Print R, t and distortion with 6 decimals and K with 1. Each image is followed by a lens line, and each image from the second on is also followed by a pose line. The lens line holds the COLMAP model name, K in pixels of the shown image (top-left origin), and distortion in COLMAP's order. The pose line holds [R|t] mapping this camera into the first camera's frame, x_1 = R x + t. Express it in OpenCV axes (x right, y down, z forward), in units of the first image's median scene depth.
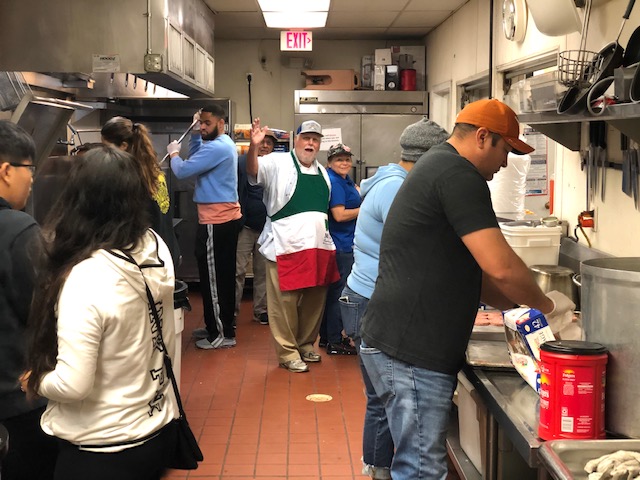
lens RADIAL K [[958.5, 0, 320.0], [0, 958.5, 240.0], [0, 0, 1]] dist [0.018861, 0.038734]
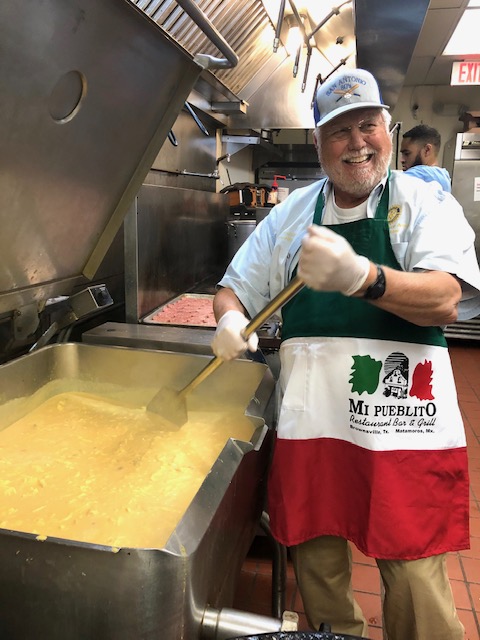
lens RADIAL K [[523.3, 0, 240.0], [0, 523.3, 320.0], [0, 0, 1]] dist [0.002268, 0.000355]
pose [[0.970688, 0.071333, -0.229513, -0.104752], [-0.045680, 0.992290, 0.115210, -0.025926], [0.235962, -0.101348, 0.966463, 0.455284]]
